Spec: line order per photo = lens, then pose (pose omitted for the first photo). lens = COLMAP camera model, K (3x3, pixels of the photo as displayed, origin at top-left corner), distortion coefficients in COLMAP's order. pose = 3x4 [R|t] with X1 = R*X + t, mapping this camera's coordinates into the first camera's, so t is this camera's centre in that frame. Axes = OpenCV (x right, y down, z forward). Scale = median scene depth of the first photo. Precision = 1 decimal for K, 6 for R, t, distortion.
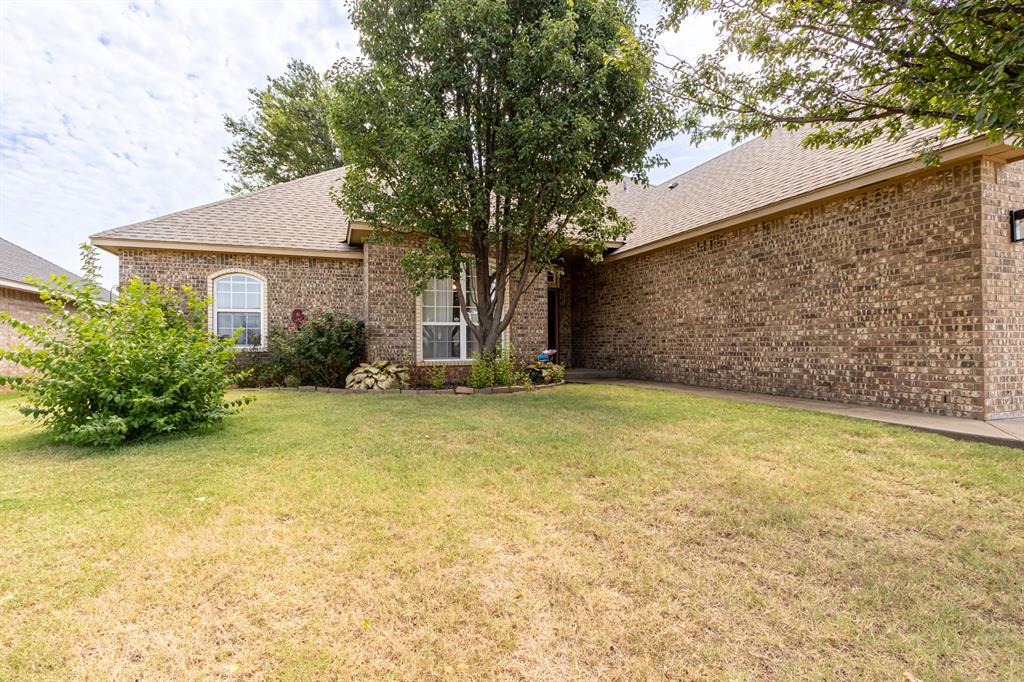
lens RADIAL K [[473.0, 0, 512.0], [0, 473.0, 341.0], [0, 0, 1]] dist [0.001783, -0.000535]
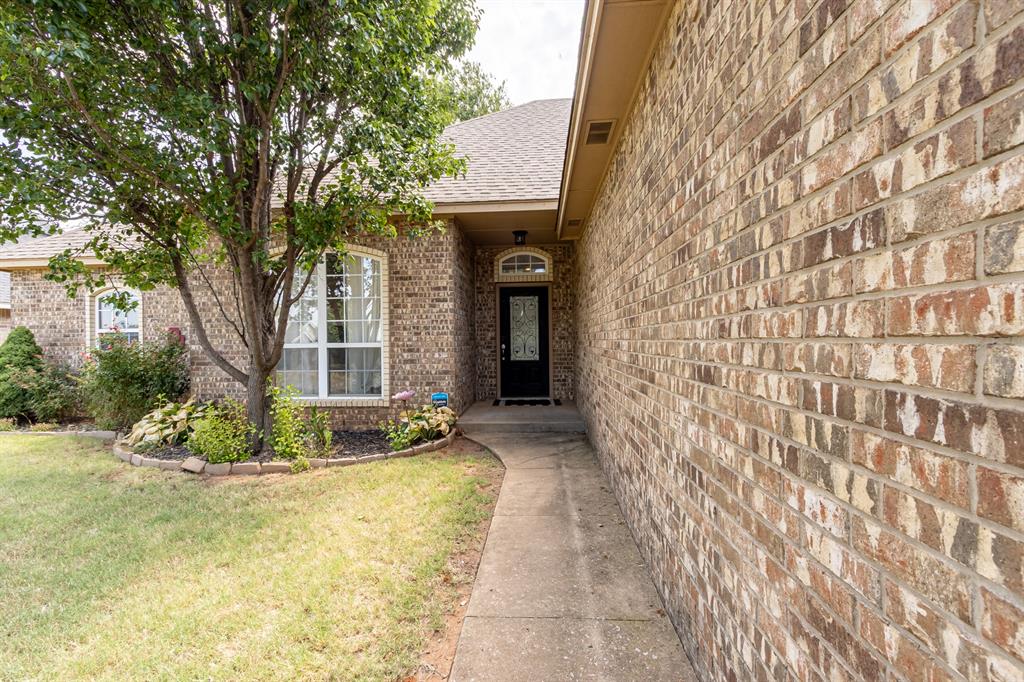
lens RADIAL K [[473.0, 0, 512.0], [0, 473.0, 341.0], [0, 0, 1]] dist [0.001783, -0.000535]
pose [[0.910300, -0.002283, -0.413944, 0.712619], [0.009108, 0.999853, 0.014514, -0.083125], [0.413850, -0.016983, 0.910187, 0.811056]]
